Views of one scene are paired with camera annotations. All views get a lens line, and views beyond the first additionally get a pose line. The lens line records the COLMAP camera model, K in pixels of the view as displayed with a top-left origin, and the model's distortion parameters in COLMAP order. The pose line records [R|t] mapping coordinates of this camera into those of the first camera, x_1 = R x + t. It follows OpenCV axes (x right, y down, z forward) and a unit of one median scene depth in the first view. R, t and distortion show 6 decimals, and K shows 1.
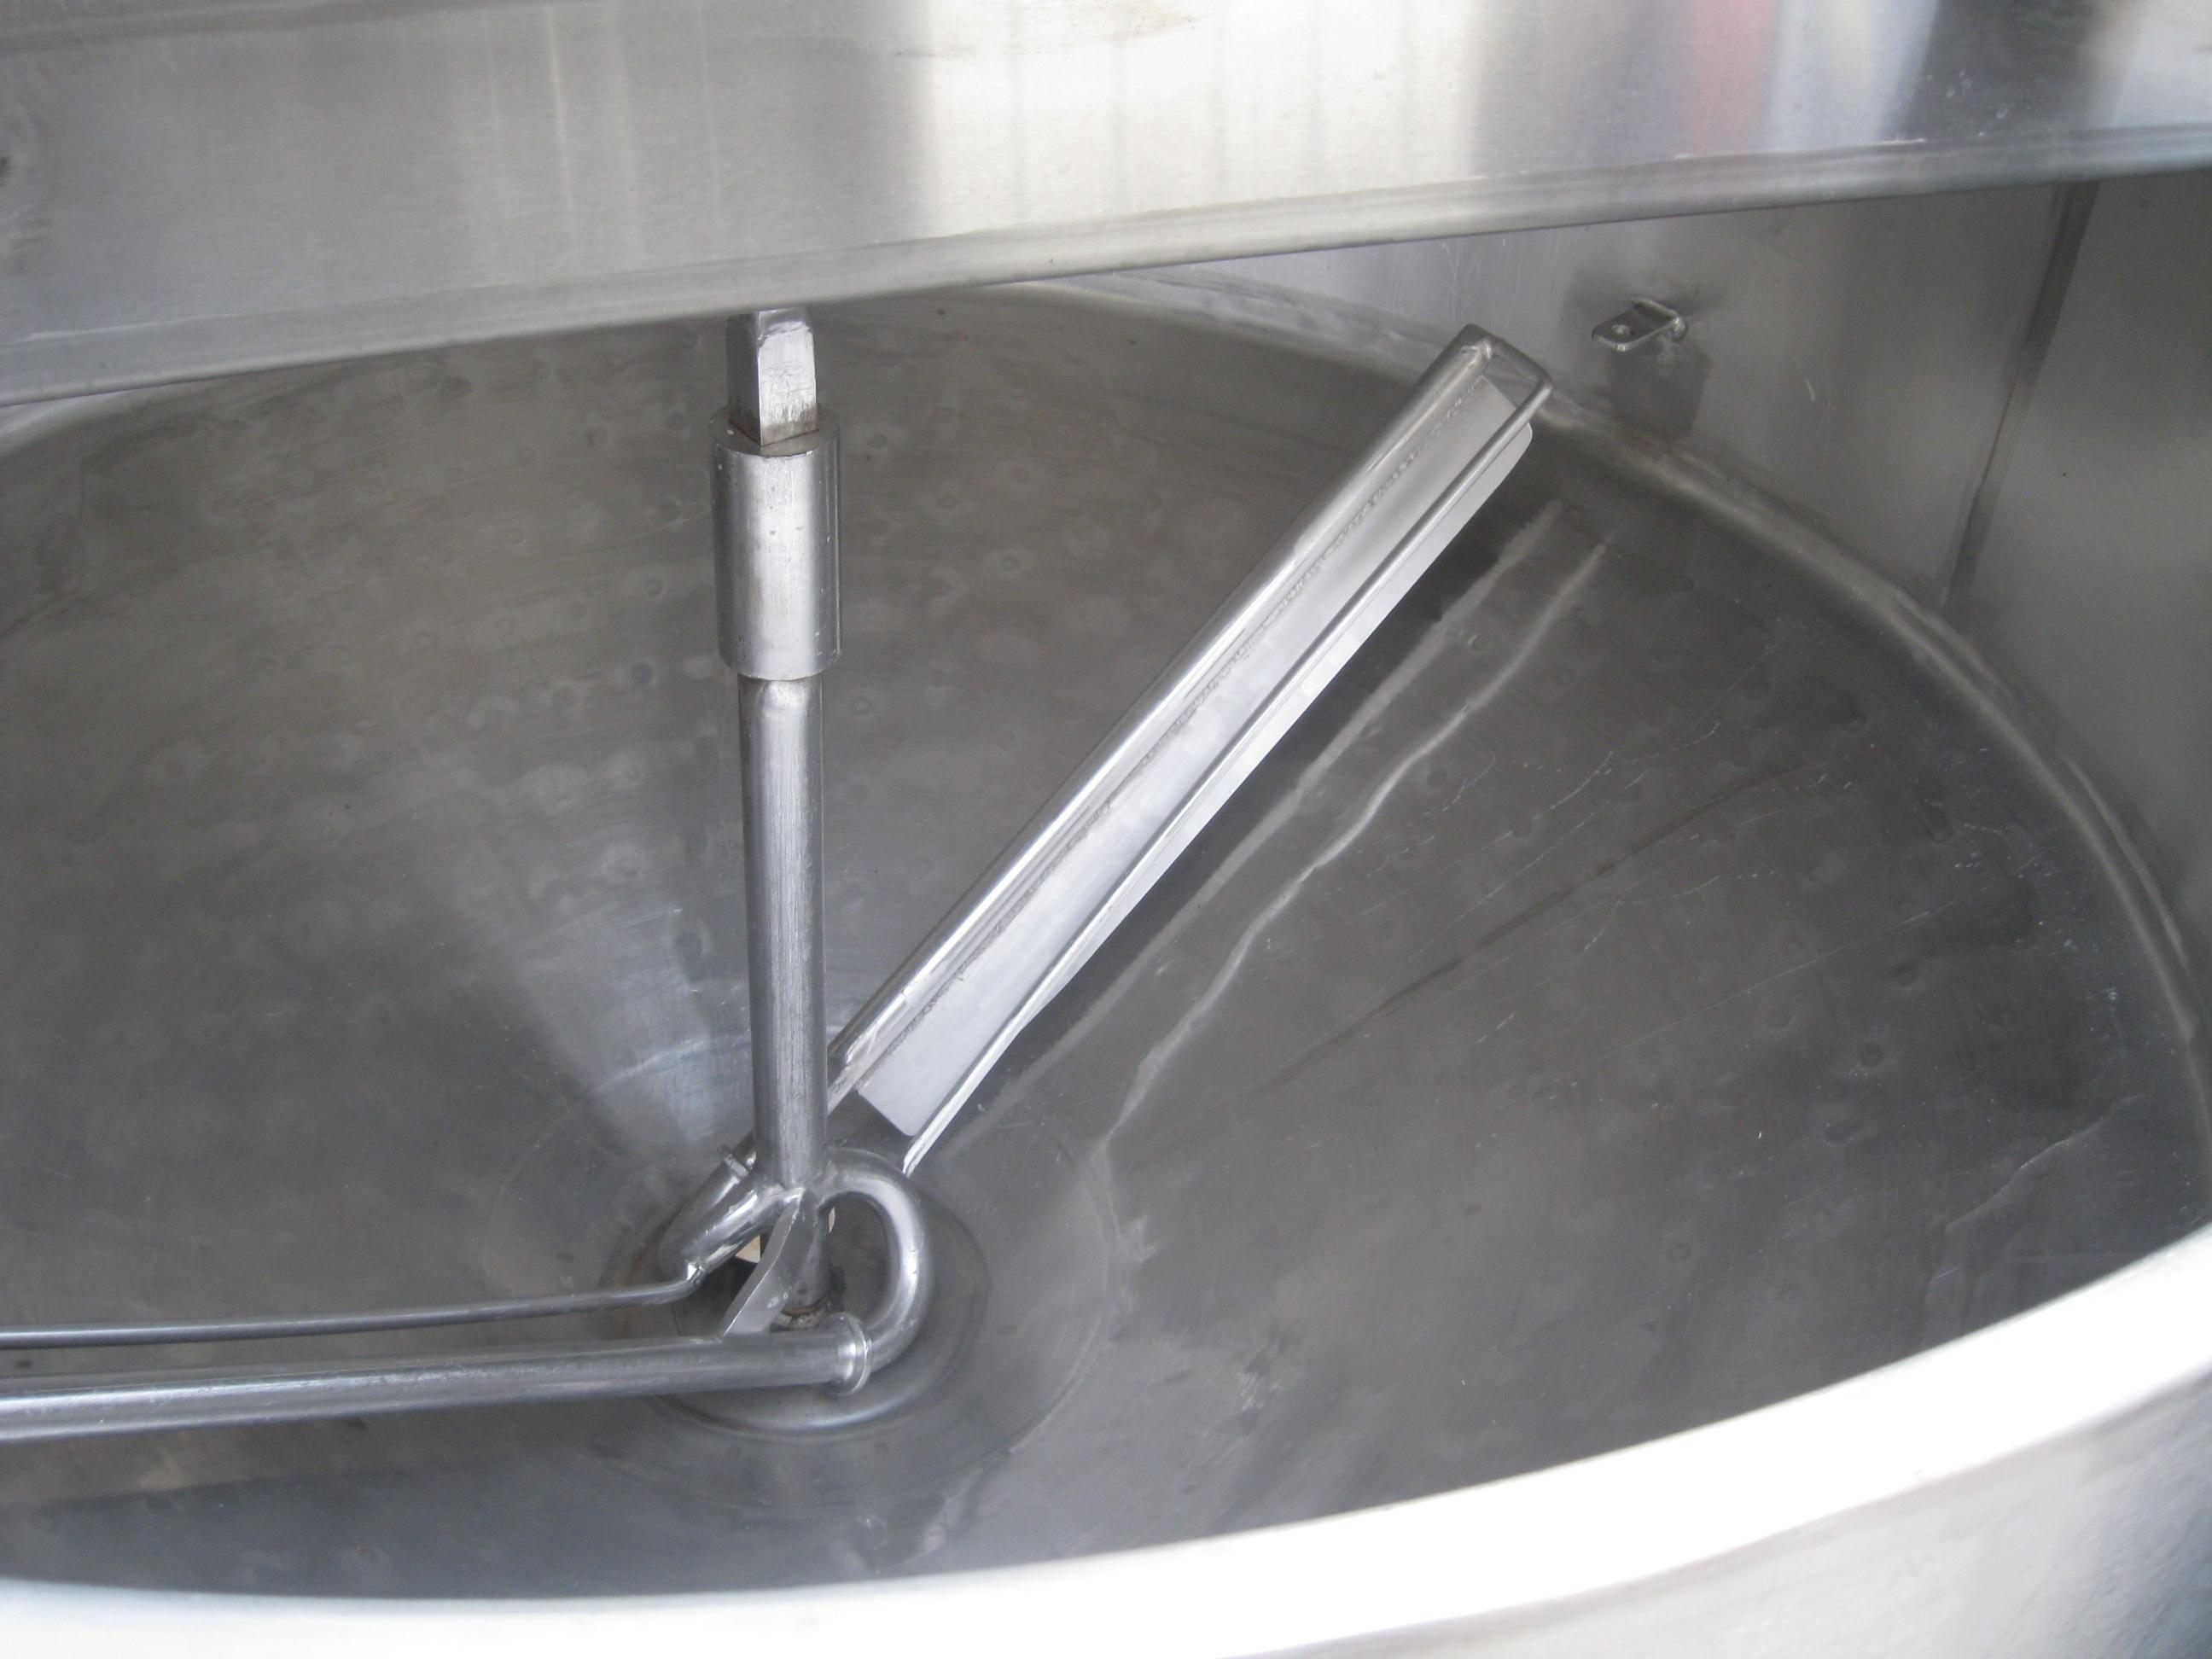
lens RADIAL K [[2277.4, 0, 1106.0], [0, 2277.4, 829.5], [0, 0, 1]] dist [-0.127645, 0.055573]
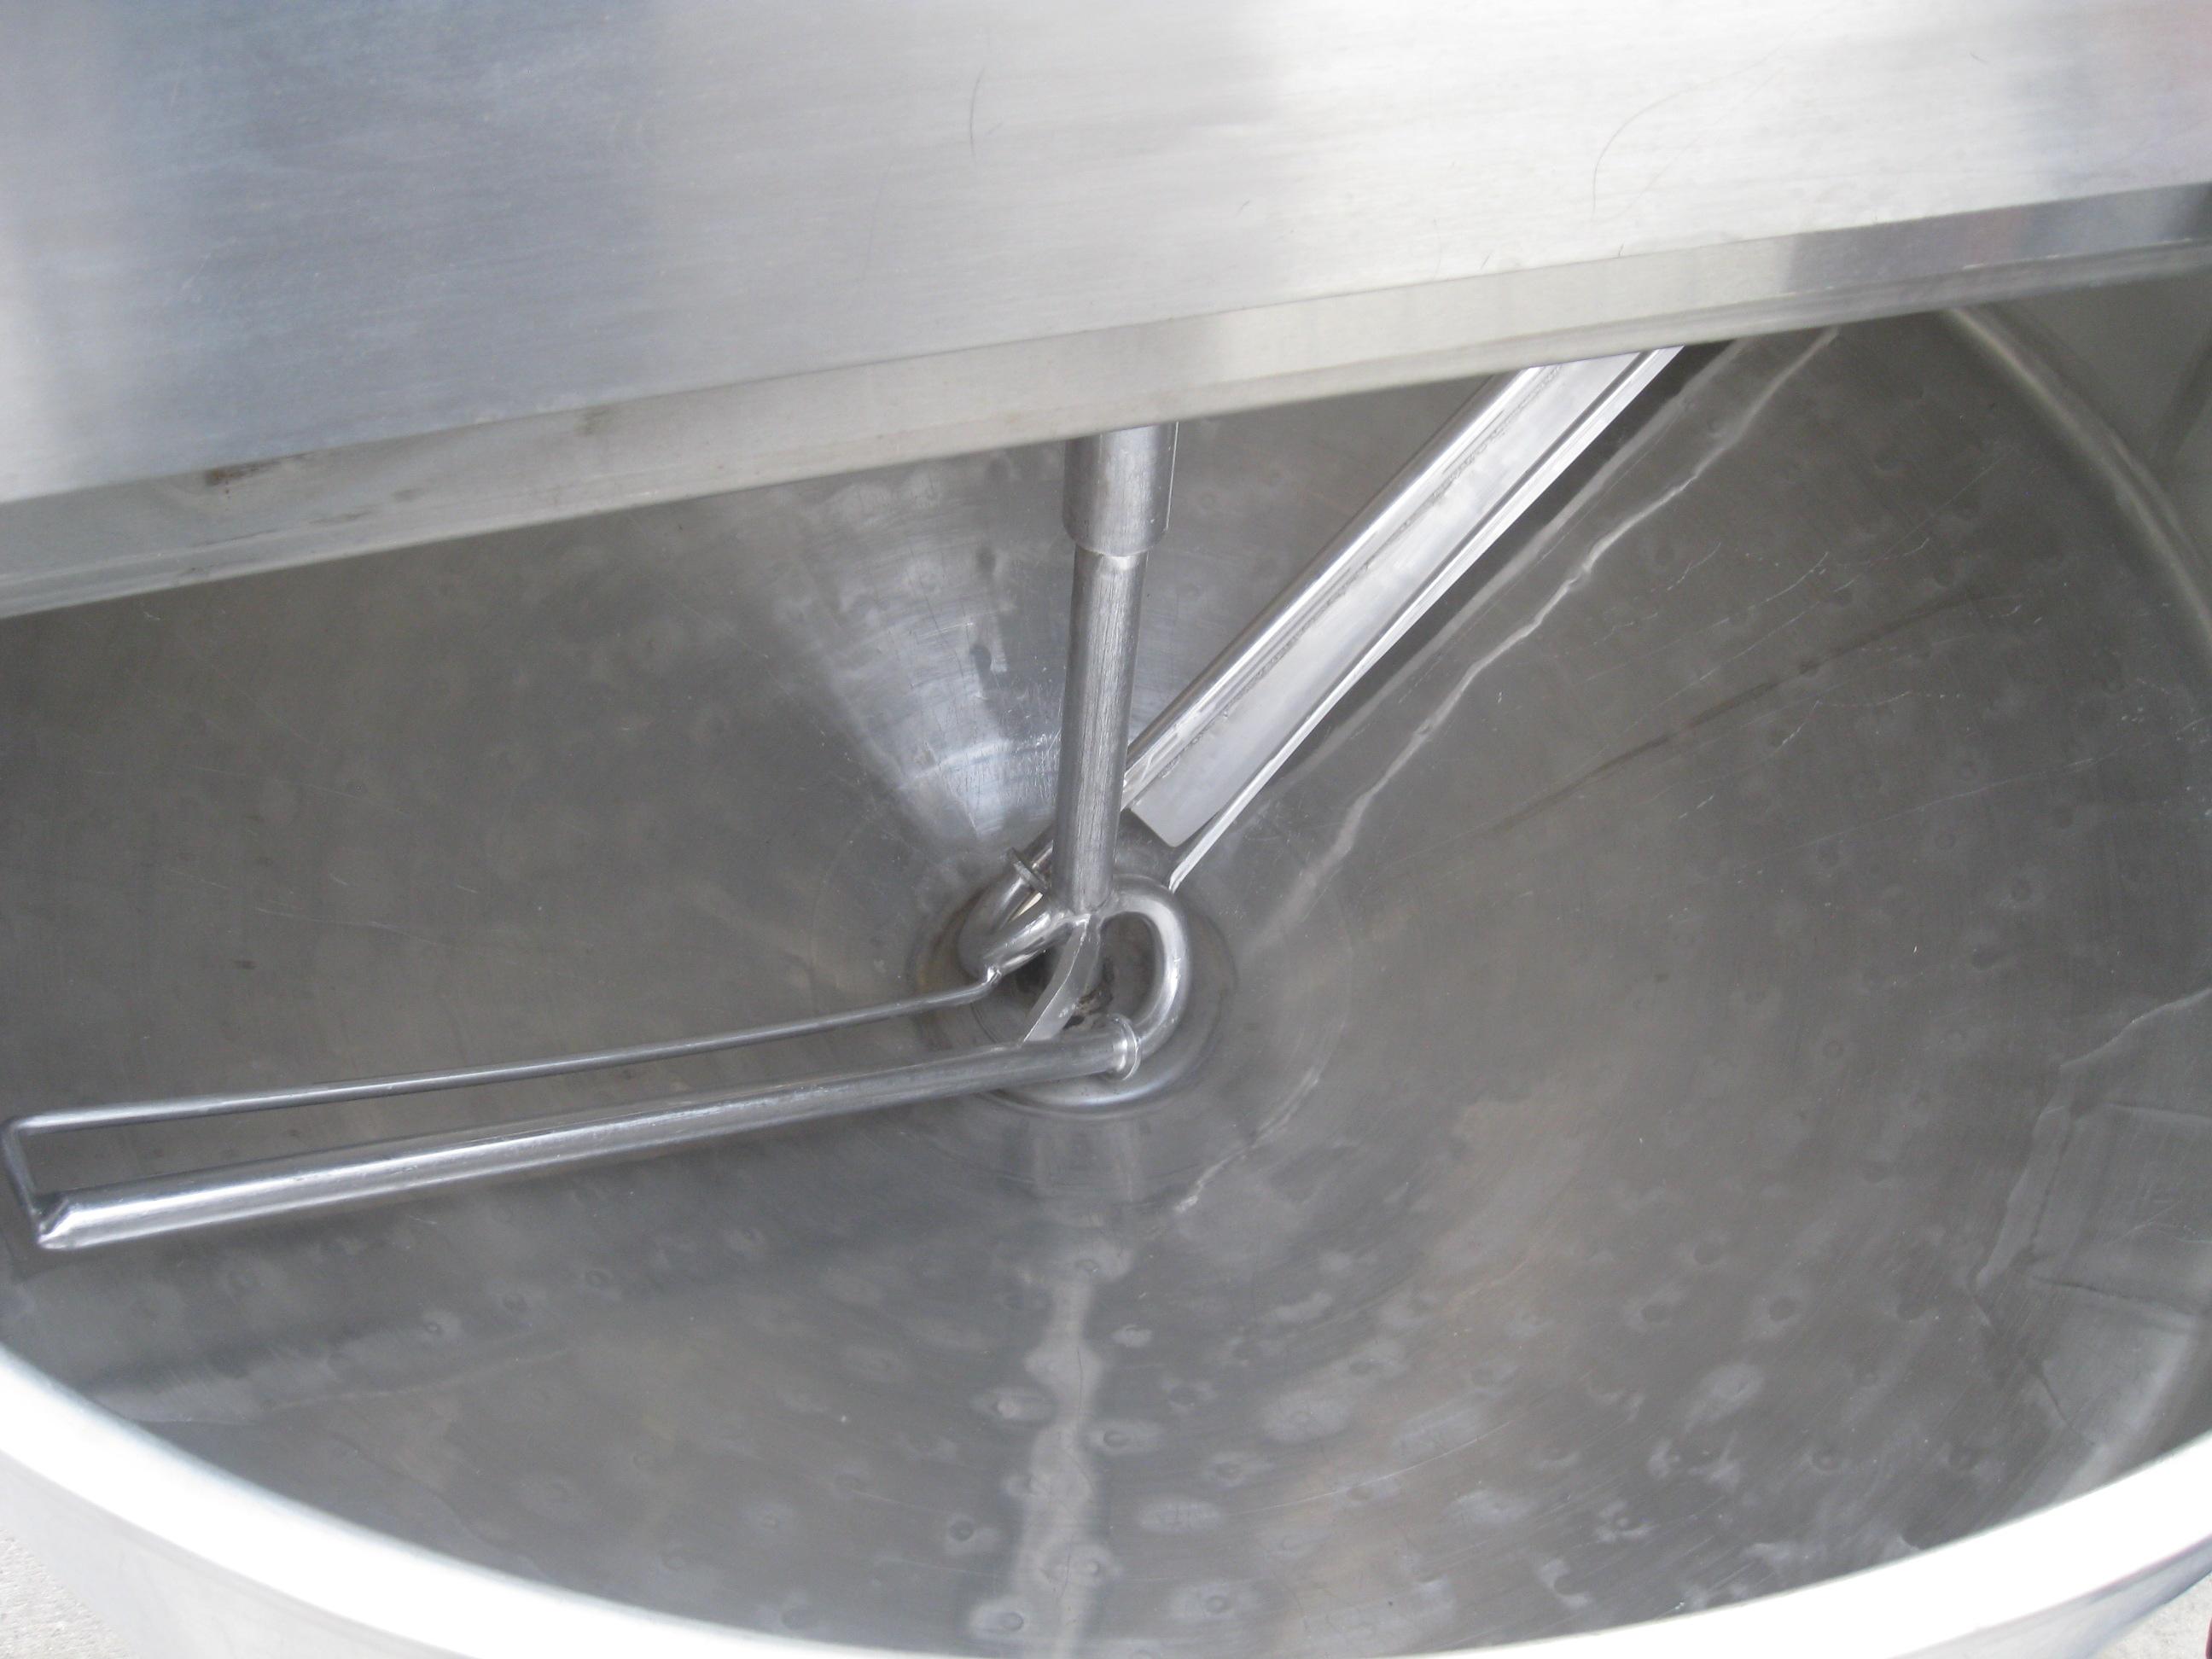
lens RADIAL K [[2324.8, 0, 1106.0], [0, 2324.8, 829.5], [0, 0, 1]] dist [-0.134812, 0.086022]
pose [[0.996779, 0.064332, -0.047889, -0.066603], [-0.048485, 0.959027, 0.279136, -0.207013], [0.063884, -0.275915, 0.959057, -0.132655]]
